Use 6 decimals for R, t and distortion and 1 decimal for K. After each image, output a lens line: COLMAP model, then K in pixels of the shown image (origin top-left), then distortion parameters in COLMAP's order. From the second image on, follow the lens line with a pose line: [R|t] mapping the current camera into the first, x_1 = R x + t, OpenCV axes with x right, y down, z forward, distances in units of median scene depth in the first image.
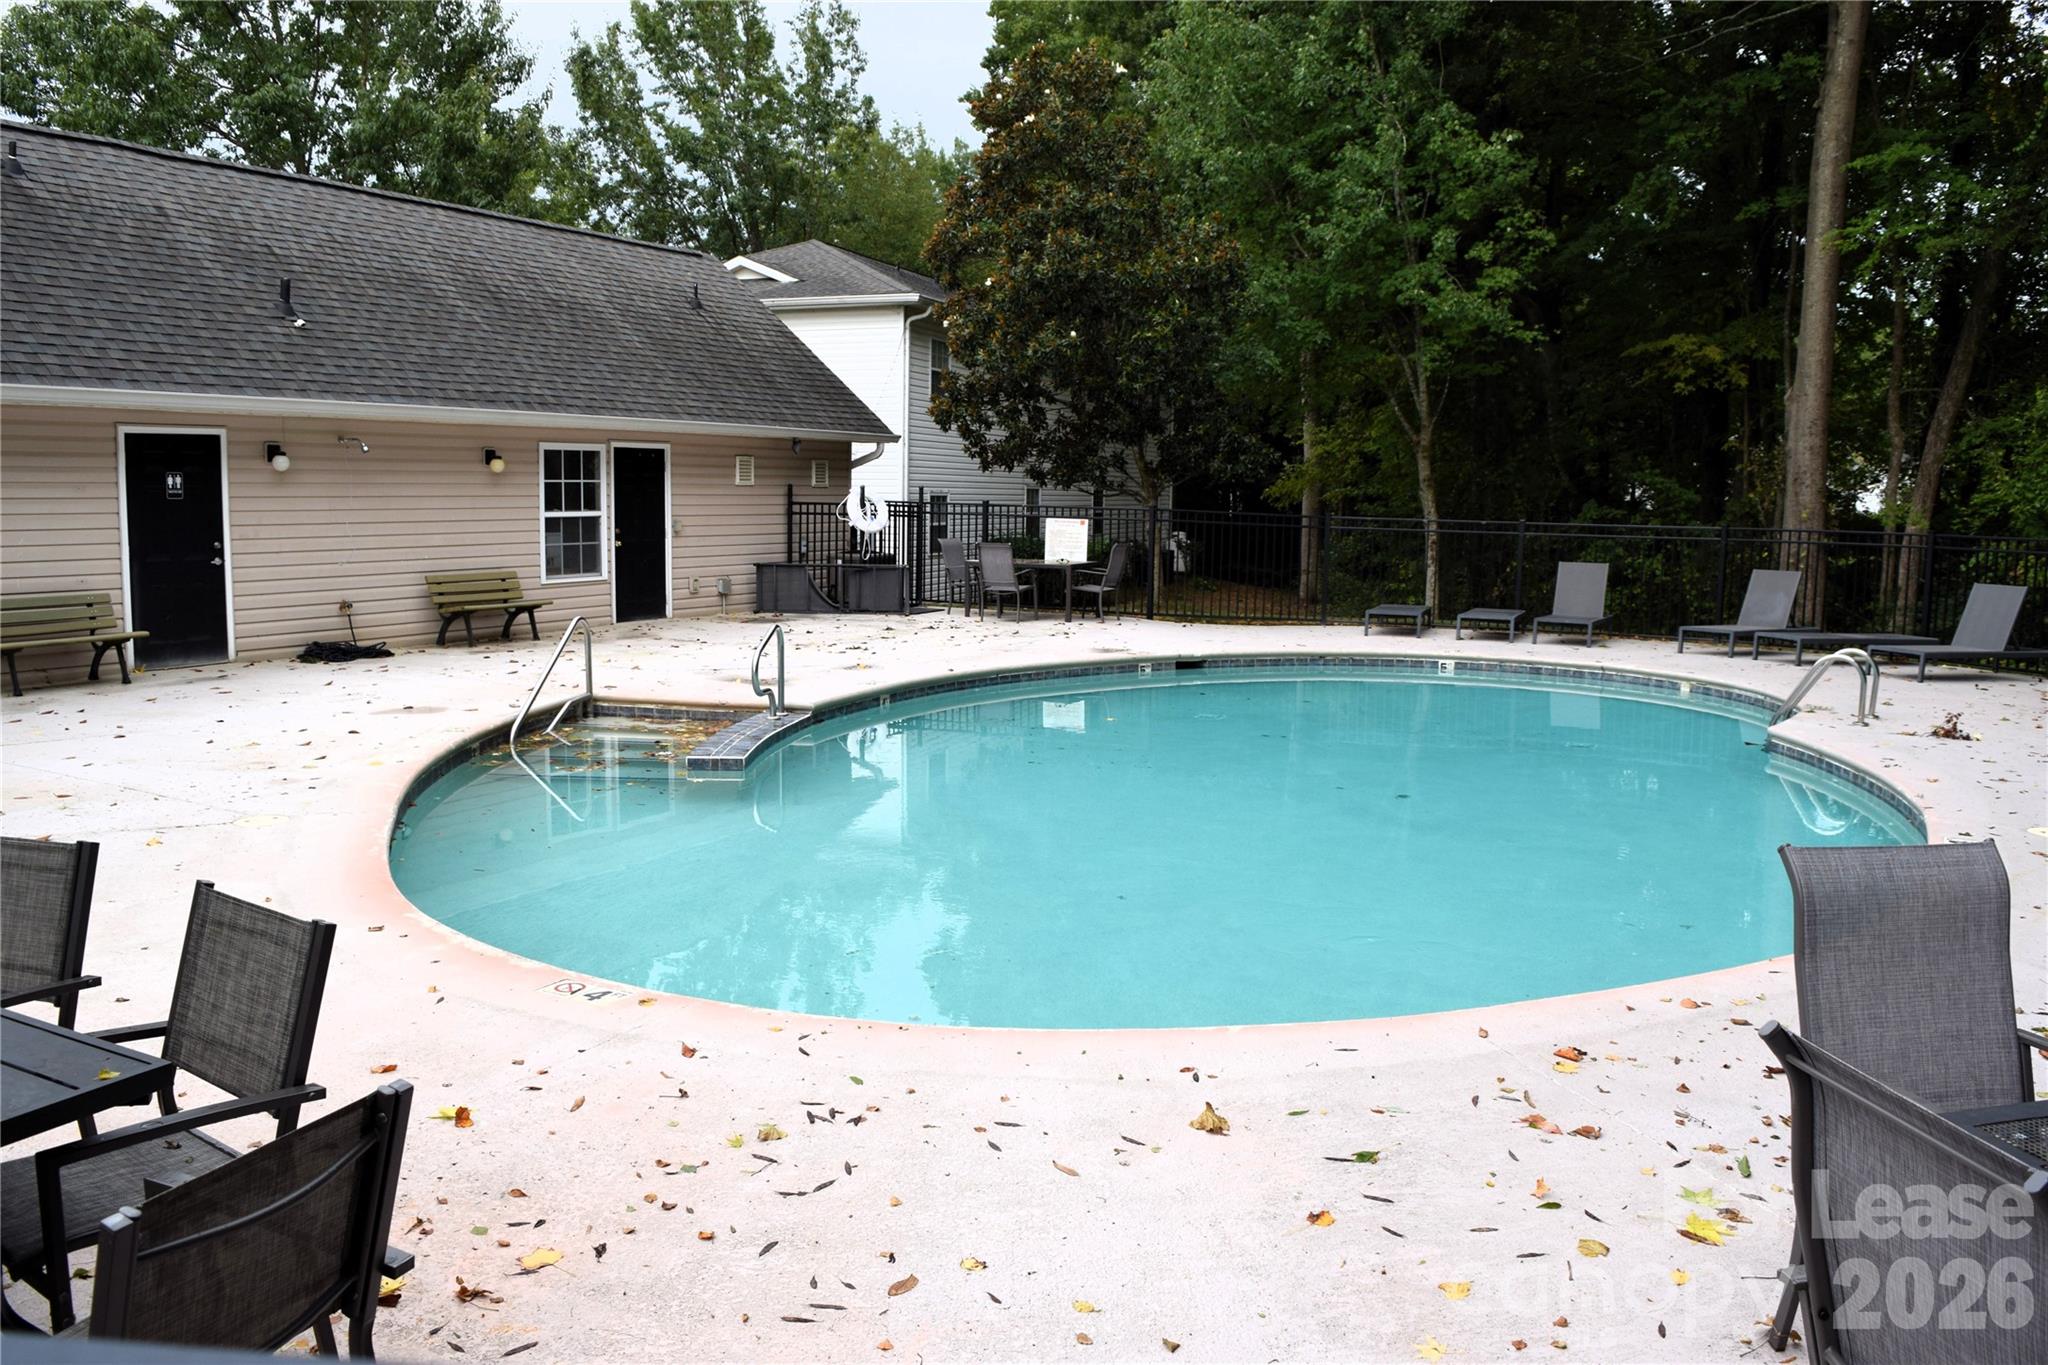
lens RADIAL K [[1619.8, 0, 1024.0], [0, 1619.8, 682.5], [0, 0, 1]] dist [-0.085527, 0.012540]
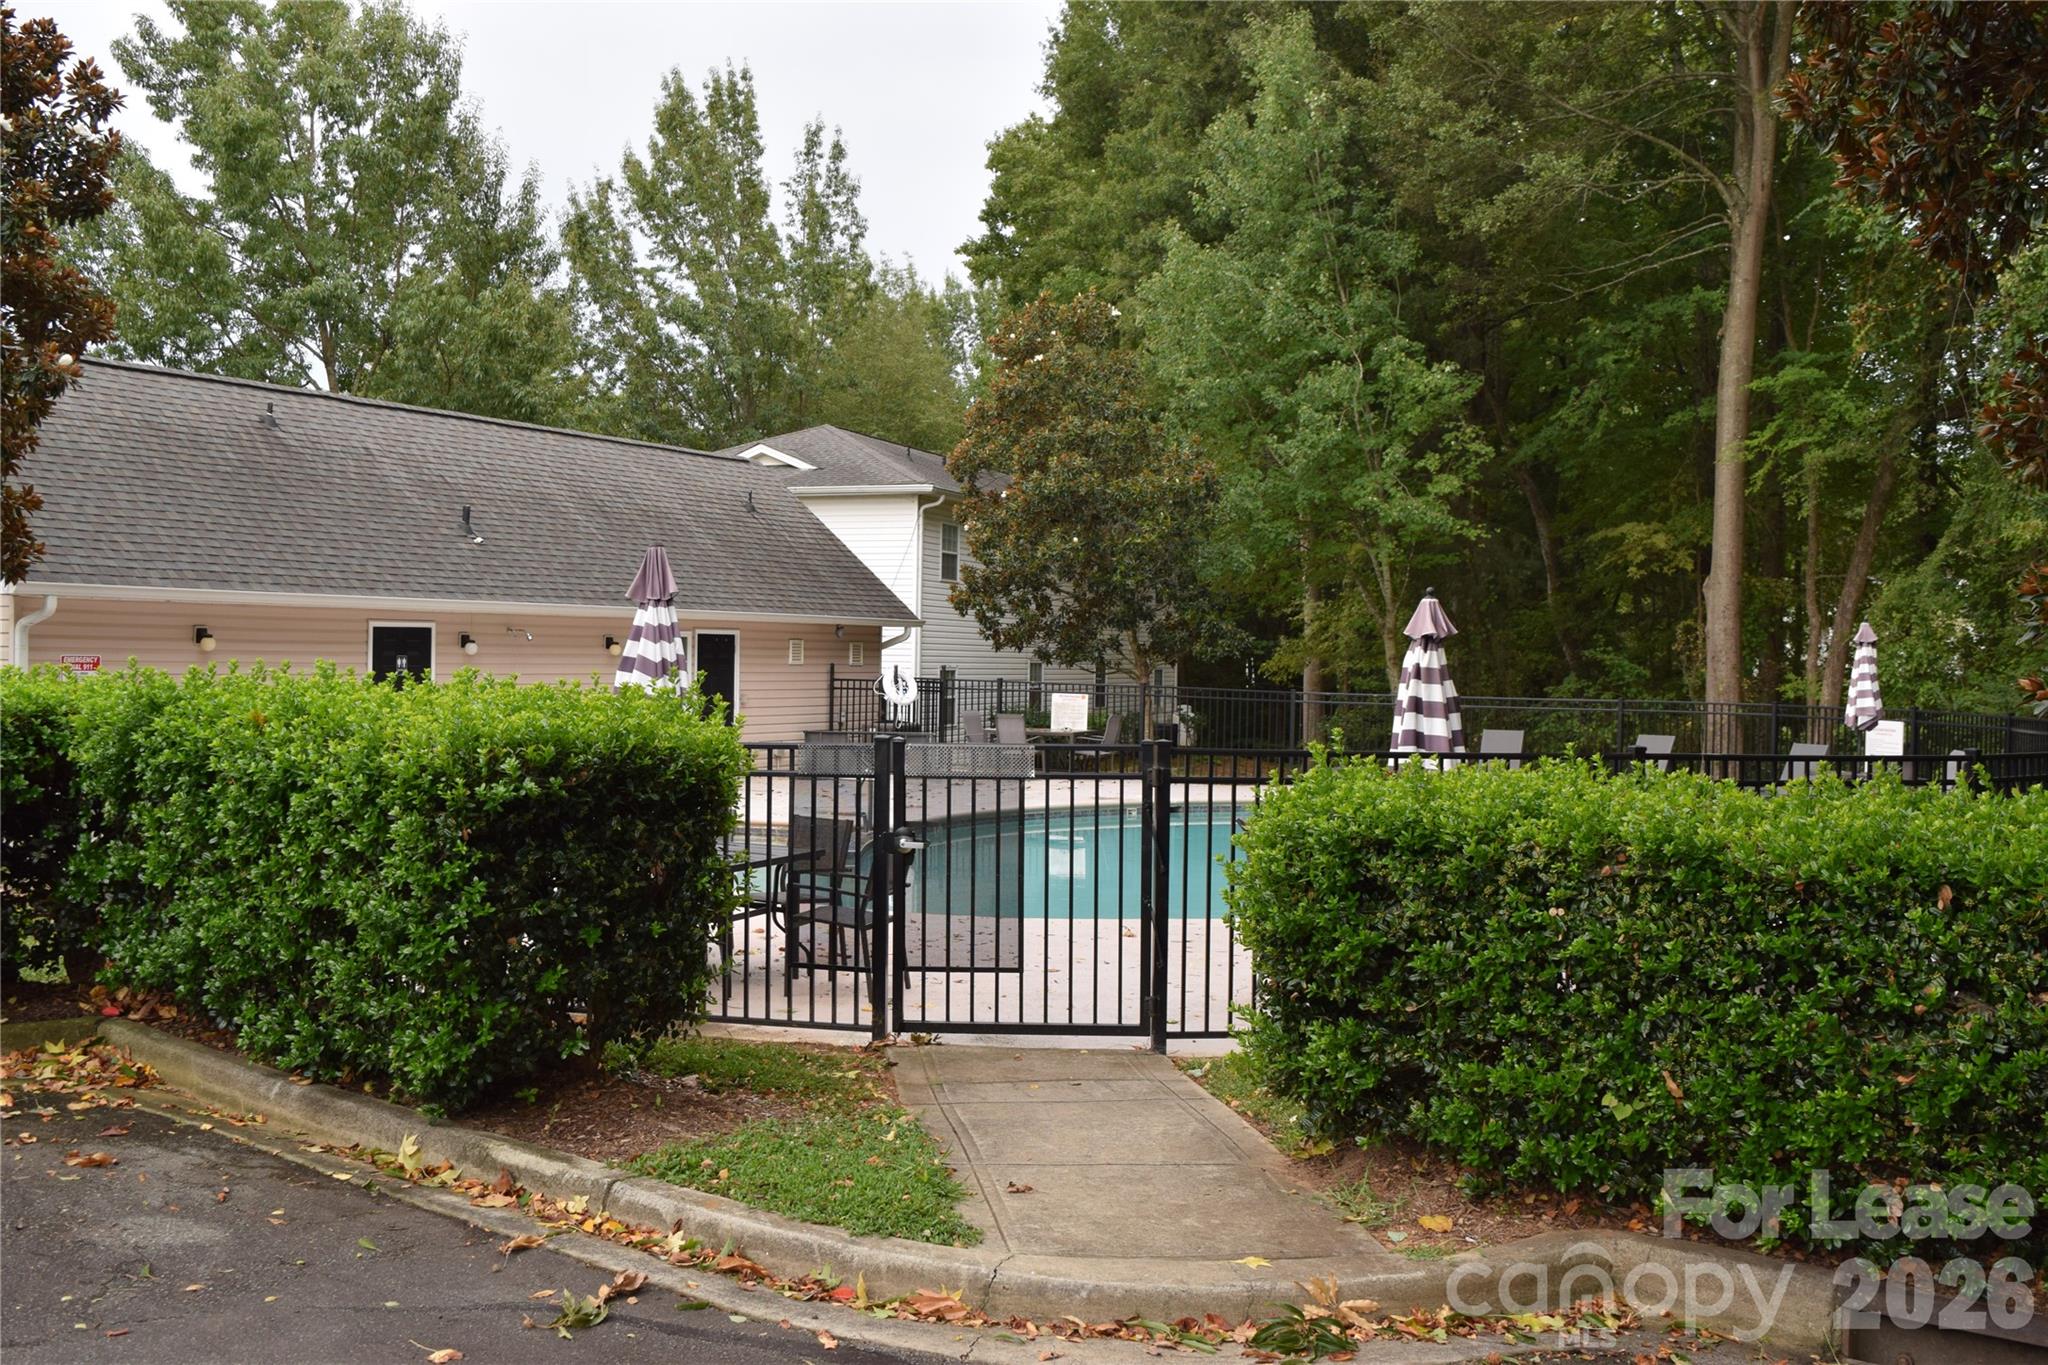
lens RADIAL K [[2012.6, 0, 1025.9], [0, 2012.6, 633.7], [0, 0, 1]] dist [-0.072841, 0.008490]
pose [[0.999977, 0.003101, 0.006038, -0.013128], [-0.002307, 0.991871, -0.127224, 0.037740], [-0.006383, 0.127207, 0.991856, -0.414512]]
